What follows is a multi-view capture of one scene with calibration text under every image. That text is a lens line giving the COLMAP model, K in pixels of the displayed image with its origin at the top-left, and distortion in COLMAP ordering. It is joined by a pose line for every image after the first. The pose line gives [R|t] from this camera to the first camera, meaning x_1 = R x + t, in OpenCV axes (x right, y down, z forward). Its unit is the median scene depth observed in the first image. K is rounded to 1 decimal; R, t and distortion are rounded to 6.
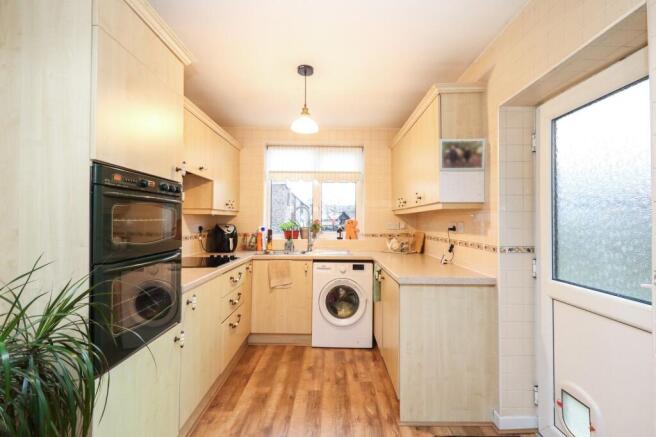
lens RADIAL K [[317.0, 0, 329.8], [0, 317.0, 220.8], [0, 0, 1]] dist [-0.012855, -0.007938]
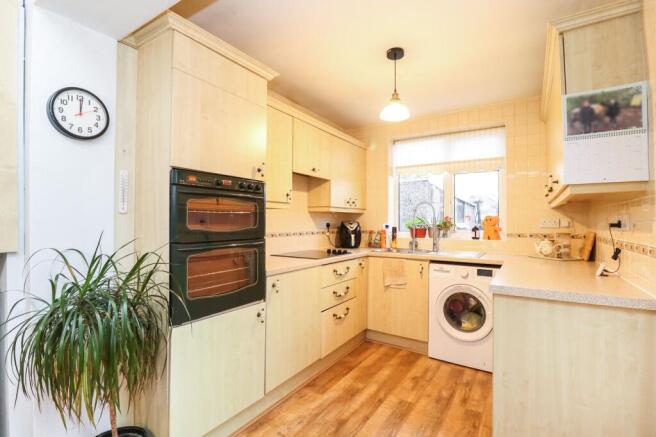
lens RADIAL K [[317.0, 0, 309.8], [0, 317.0, 221.4], [0, 0, 1]] dist [-0.012855, -0.007938]
pose [[0.824672, -0.000996, -0.565611, 0.224212], [-0.000916, 0.999995, -0.003096, 0.020755], [0.565611, 0.003071, 0.824667, 0.085812]]
